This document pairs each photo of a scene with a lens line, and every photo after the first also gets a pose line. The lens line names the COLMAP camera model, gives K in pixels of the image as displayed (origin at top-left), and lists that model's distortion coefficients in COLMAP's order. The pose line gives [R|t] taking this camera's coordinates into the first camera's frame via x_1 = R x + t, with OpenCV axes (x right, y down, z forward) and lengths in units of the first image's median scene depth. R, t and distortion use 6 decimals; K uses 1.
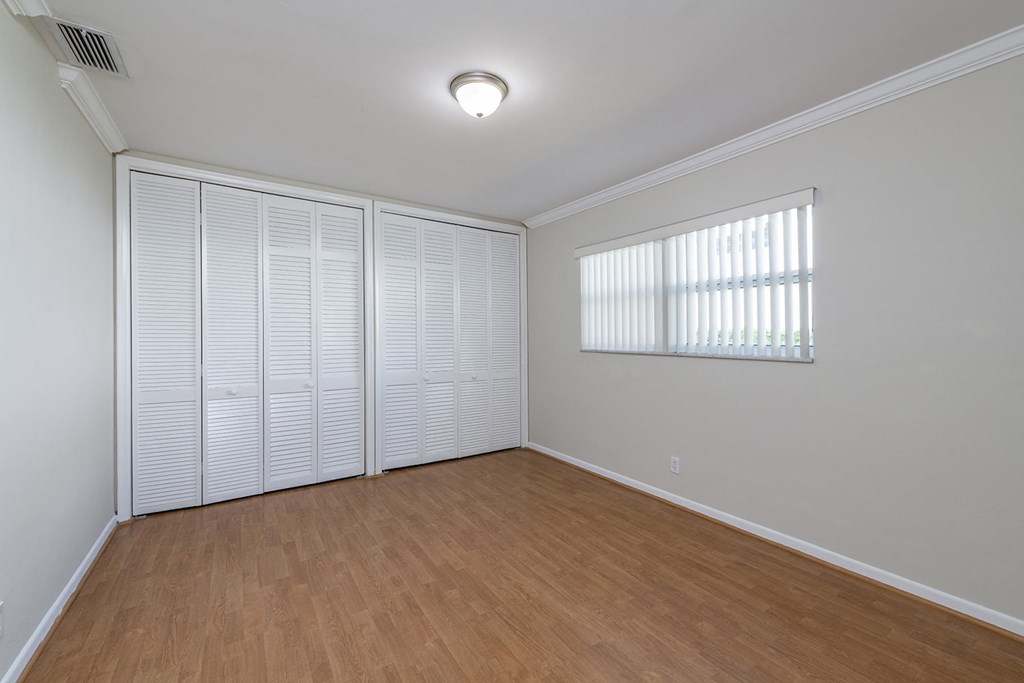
lens RADIAL K [[410.8, 0, 509.7], [0, 410.8, 345.4], [0, 0, 1]] dist [0.009258, -0.000091]
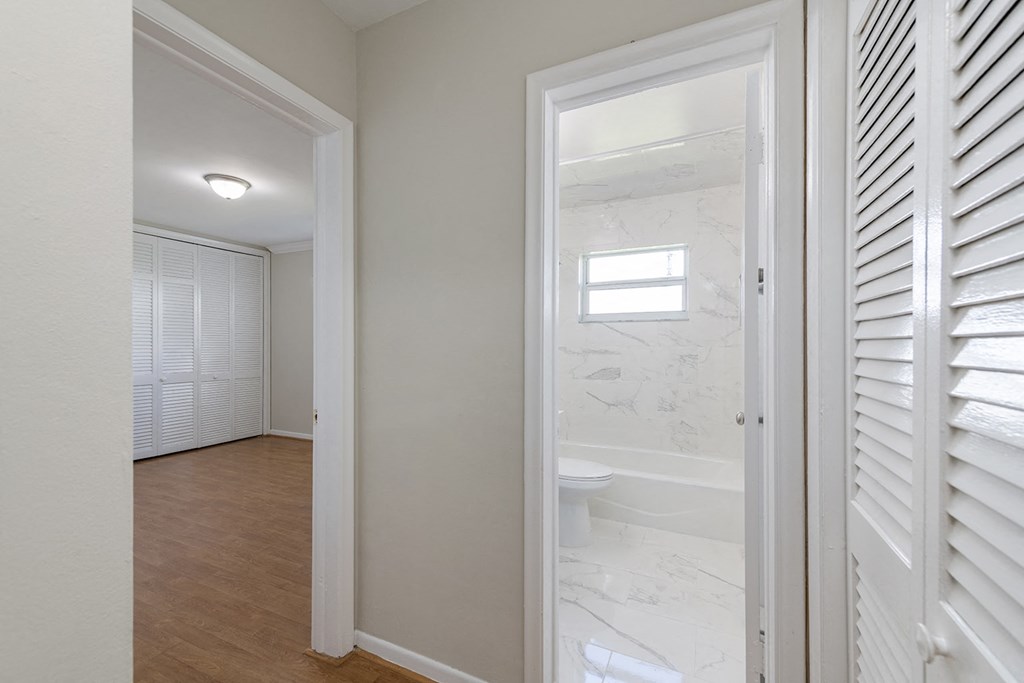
lens RADIAL K [[410.8, 0, 509.7], [0, 410.8, 345.4], [0, 0, 1]] dist [0.009258, -0.000091]
pose [[0.852095, 0.006211, 0.523350, 0.015871], [0.005278, 0.999777, -0.020458, 0.028389], [-0.523361, 0.020194, 0.851872, -0.743020]]
